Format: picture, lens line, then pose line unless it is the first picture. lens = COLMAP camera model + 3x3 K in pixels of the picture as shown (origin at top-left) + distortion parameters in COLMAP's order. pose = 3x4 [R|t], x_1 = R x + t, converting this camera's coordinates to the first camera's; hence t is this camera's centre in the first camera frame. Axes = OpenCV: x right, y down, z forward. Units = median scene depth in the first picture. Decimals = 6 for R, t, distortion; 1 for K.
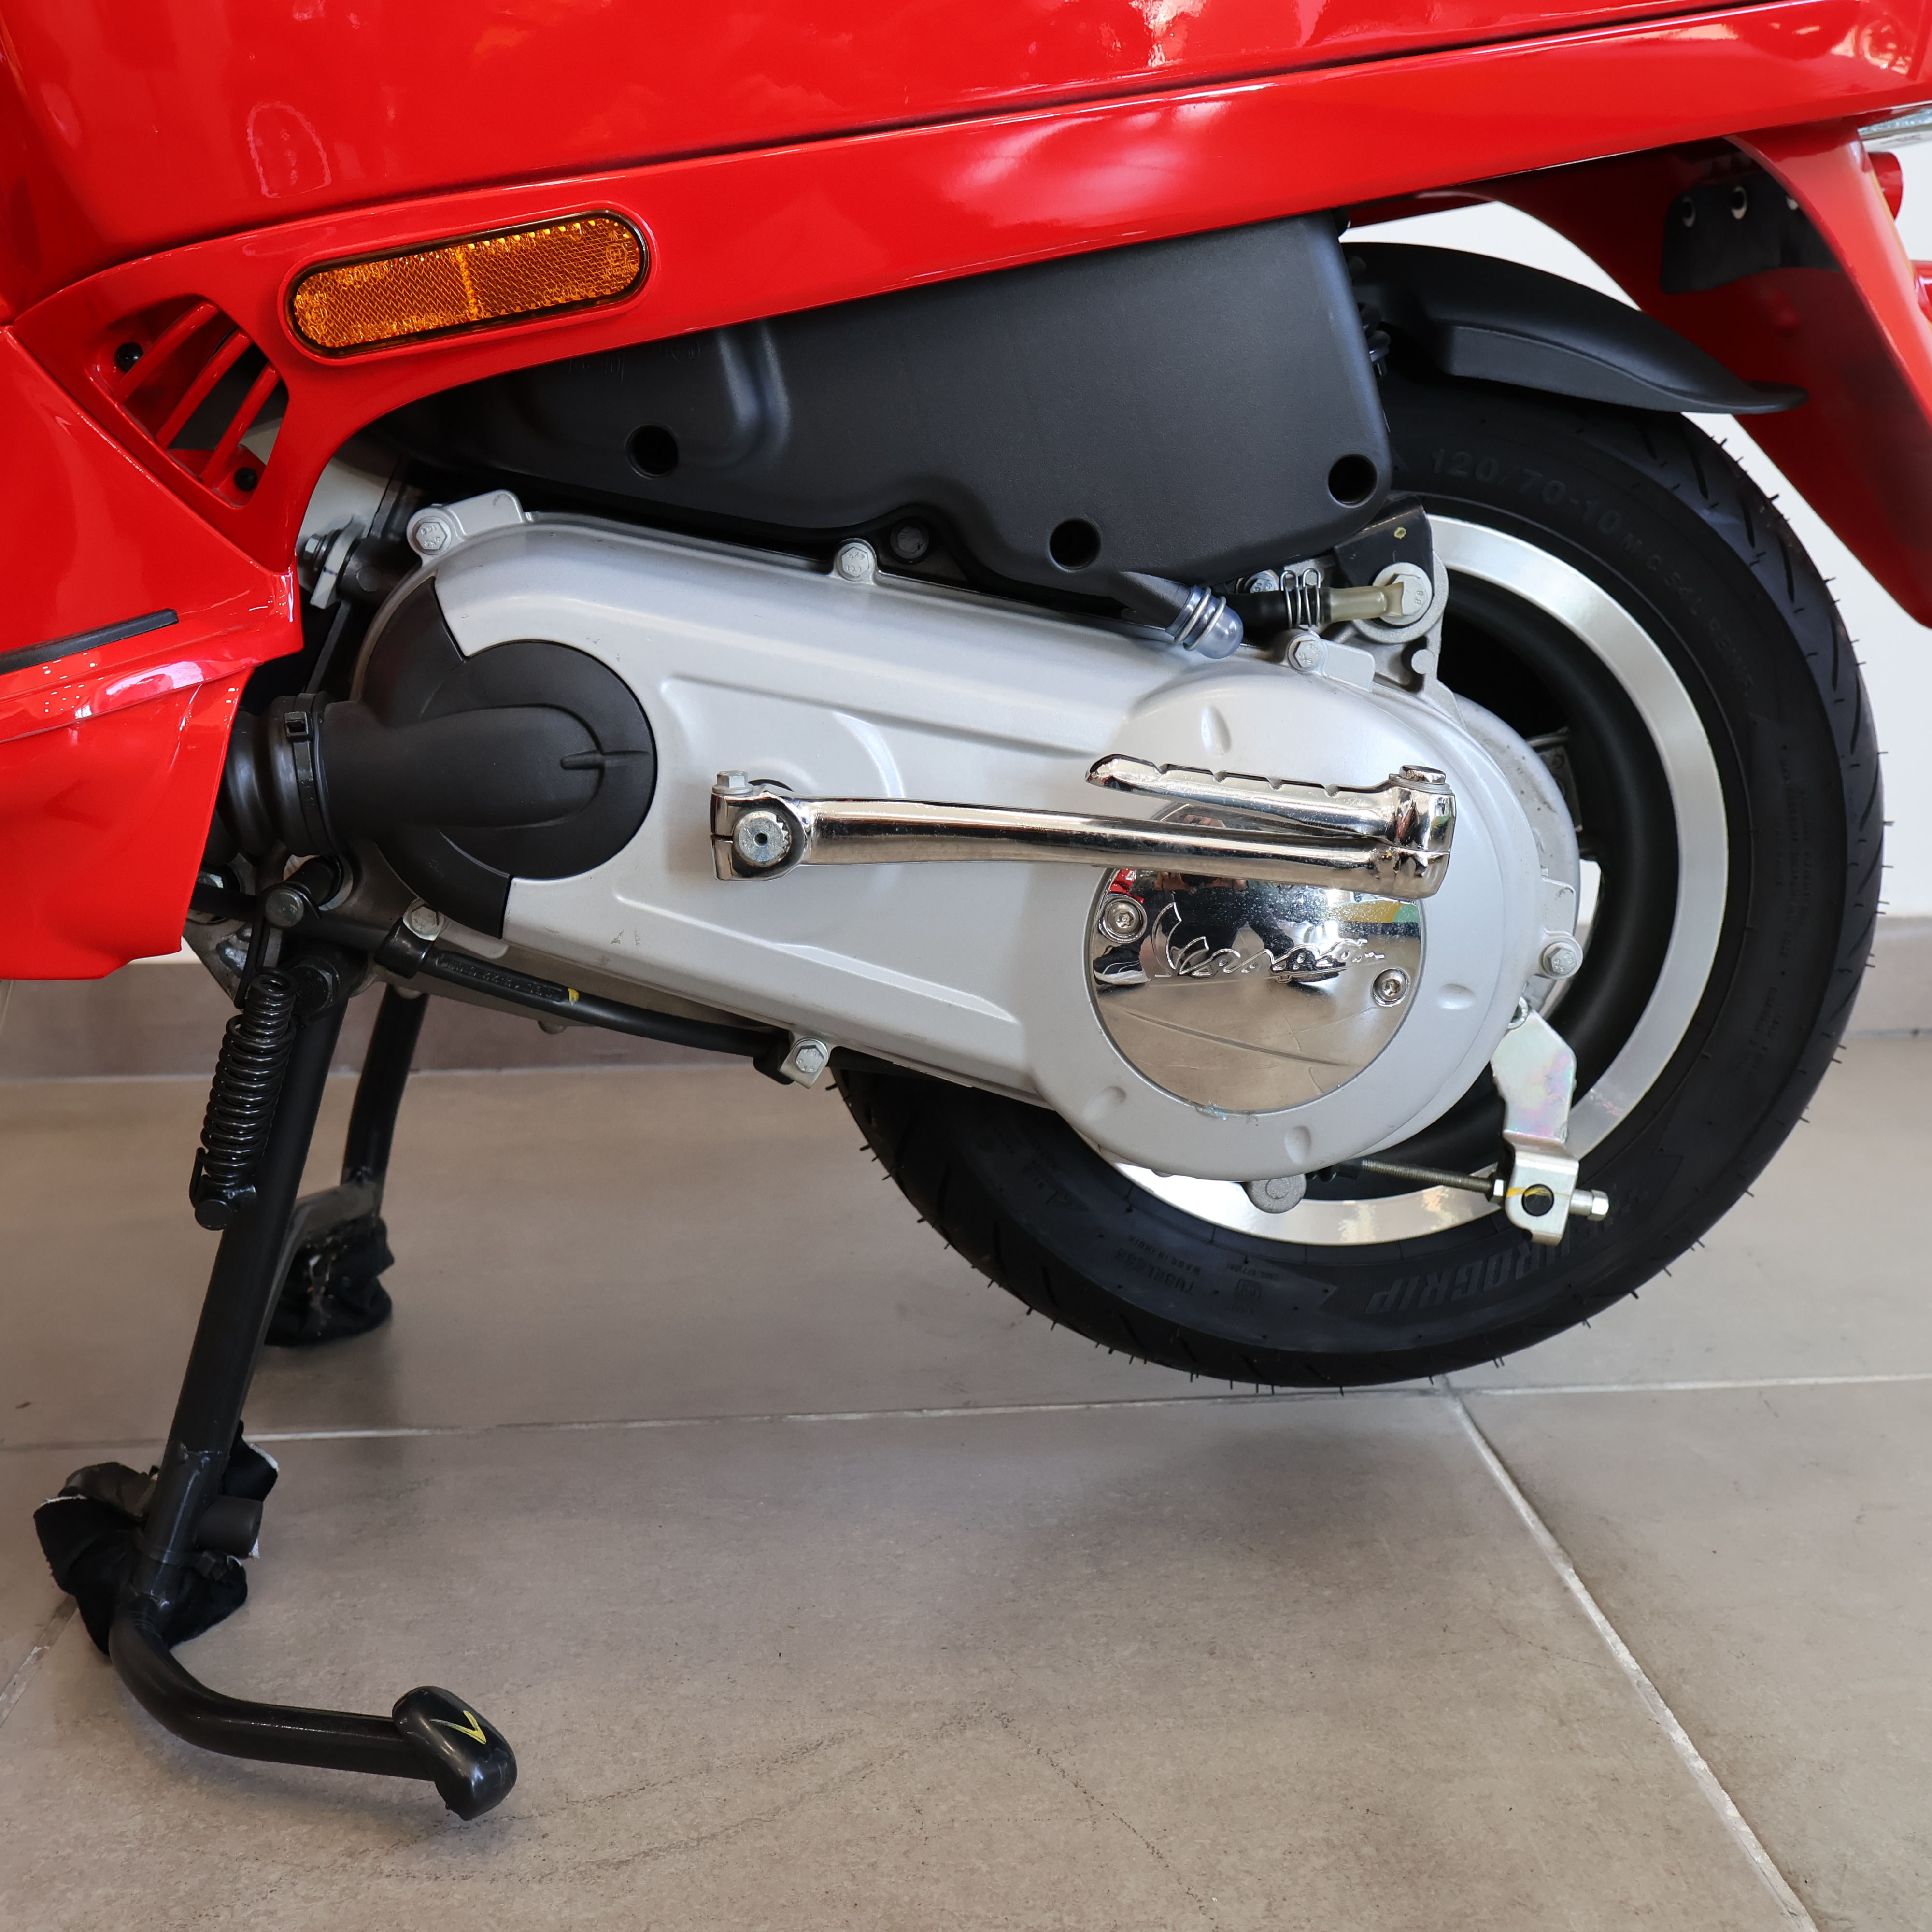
lens RADIAL K [[2343.3, 0, 958.6], [0, 2343.3, 970.4], [0, 0, 1]] dist [0.076639, 0.000000]
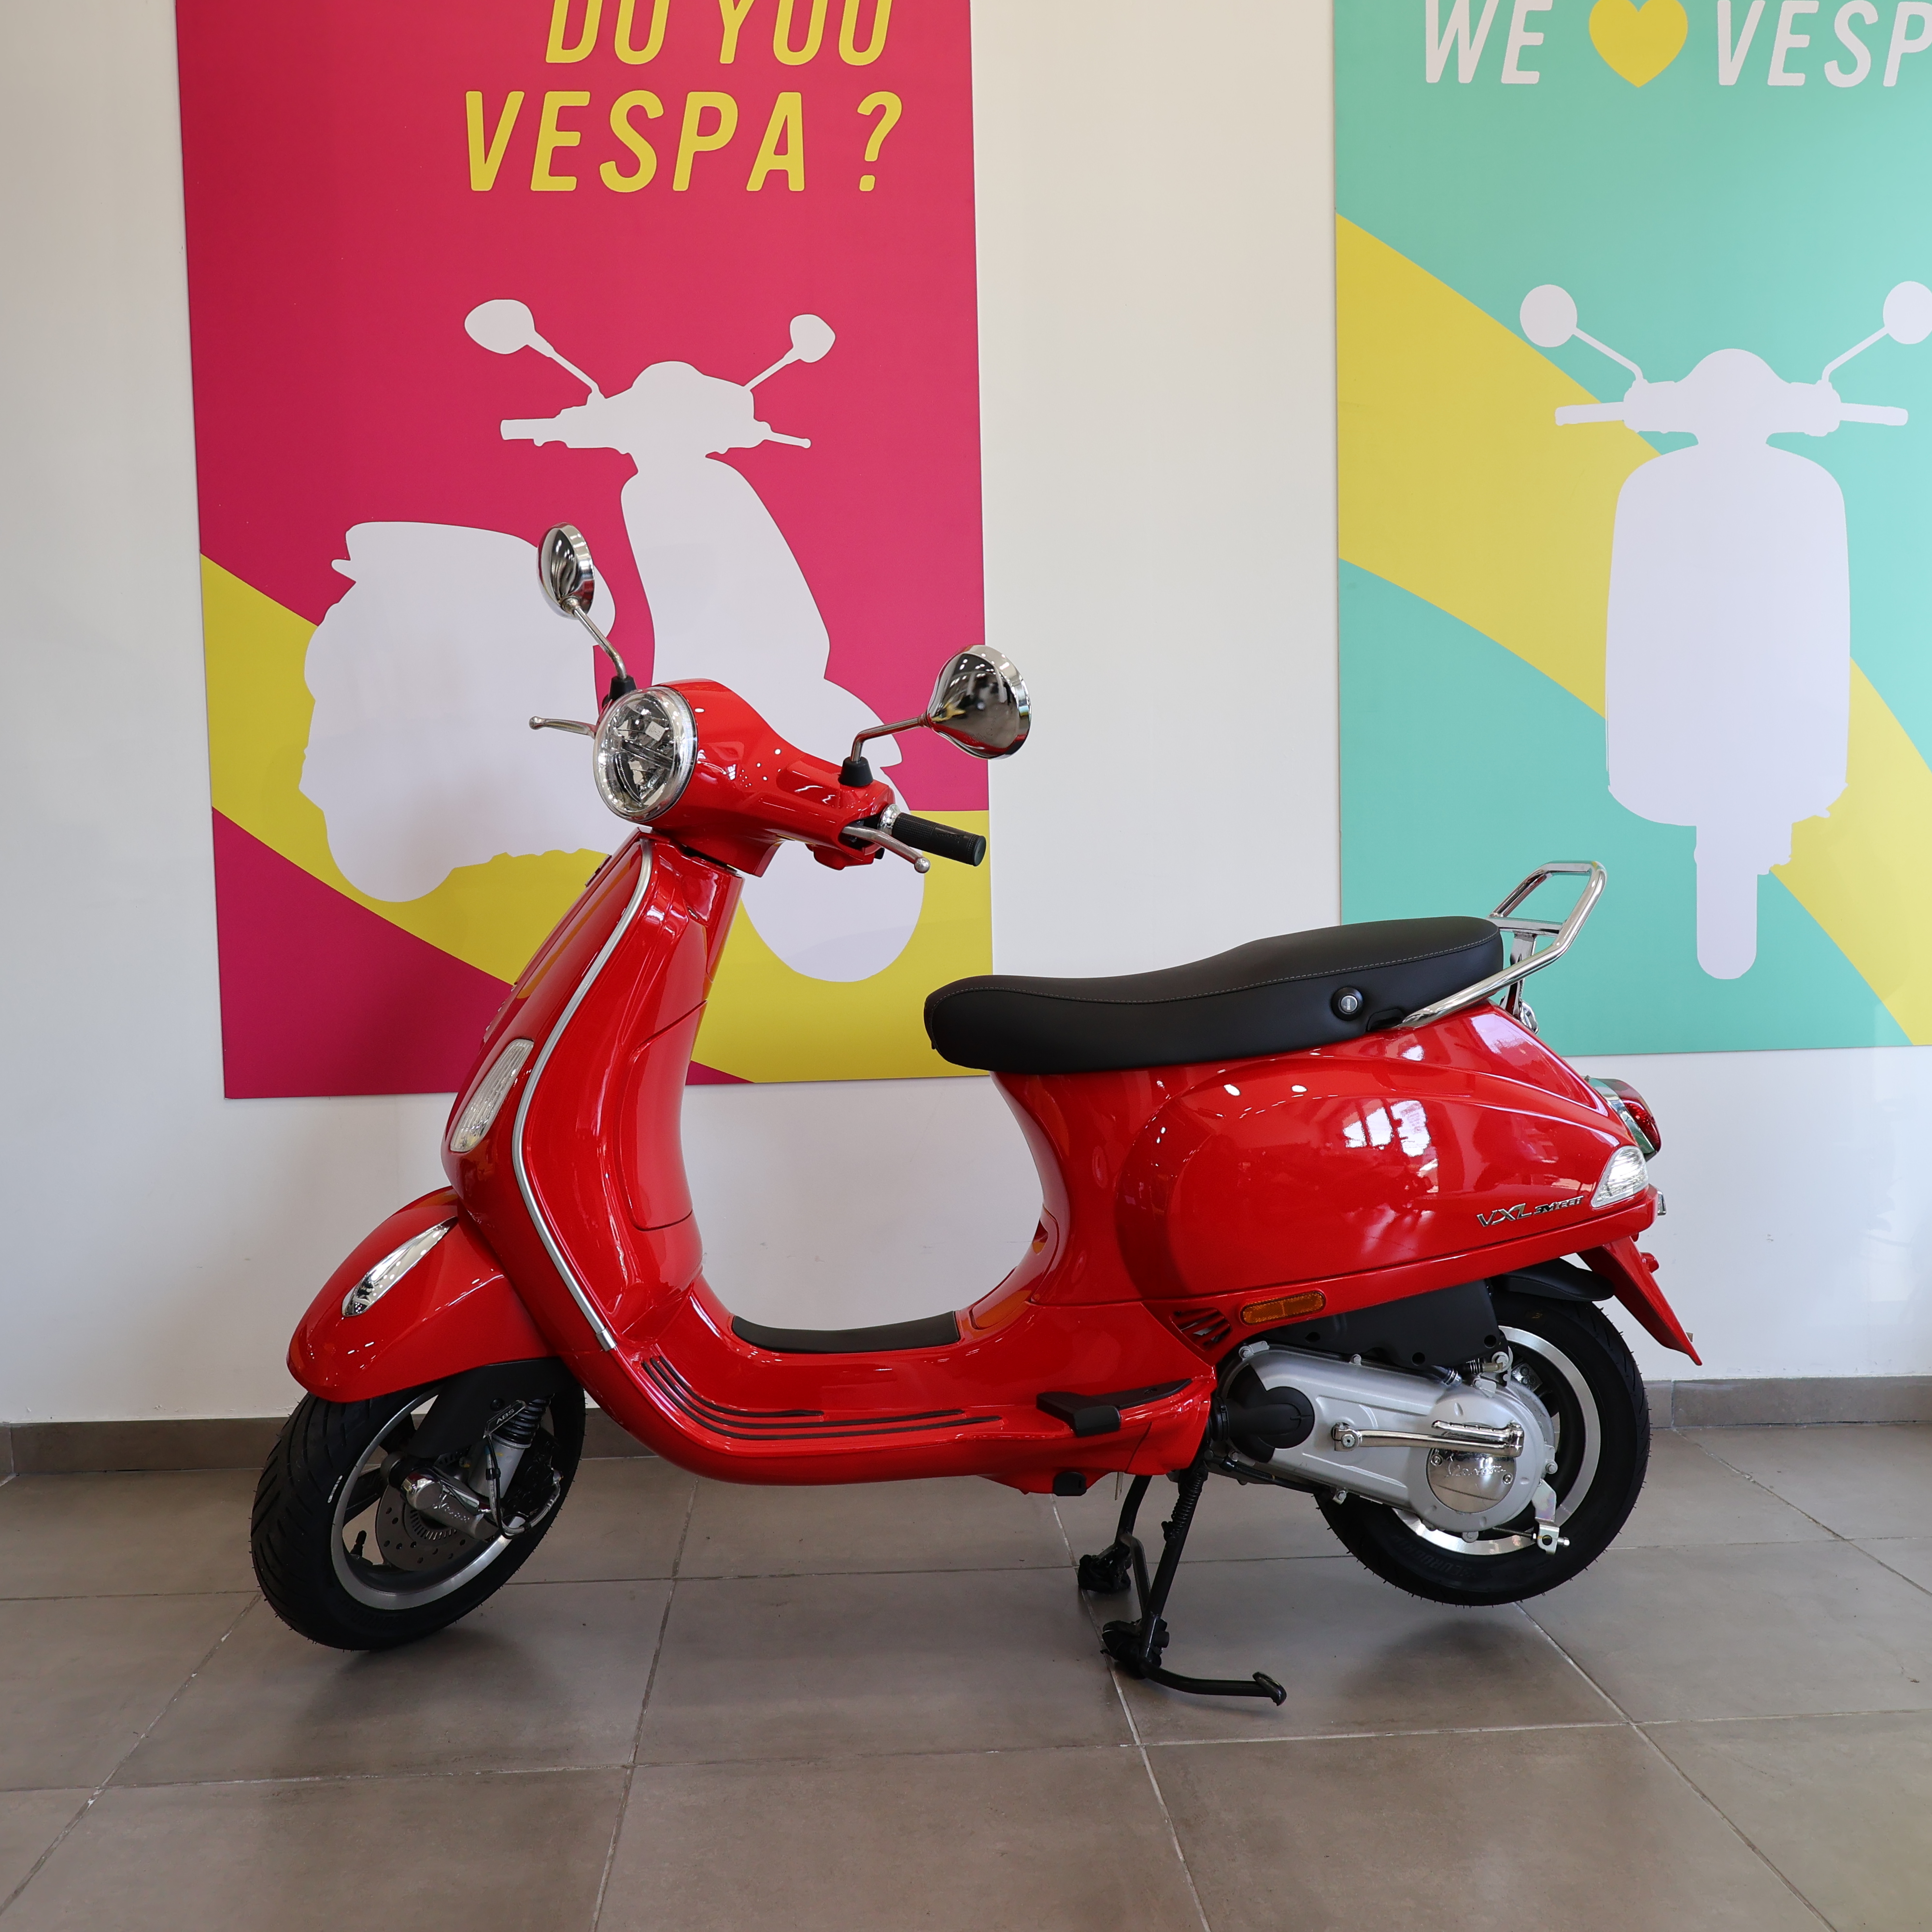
lens RADIAL K [[1916.4, 0, 981.9], [0, 1916.4, 961.9], [0, 0, 1]] dist [0.008228, 0.000000]
pose [[0.999884, 0.000257, -0.015199, -0.591000], [-0.003421, 0.978014, -0.208510, -0.153401], [0.014811, 0.208538, 0.977902, -2.114671]]
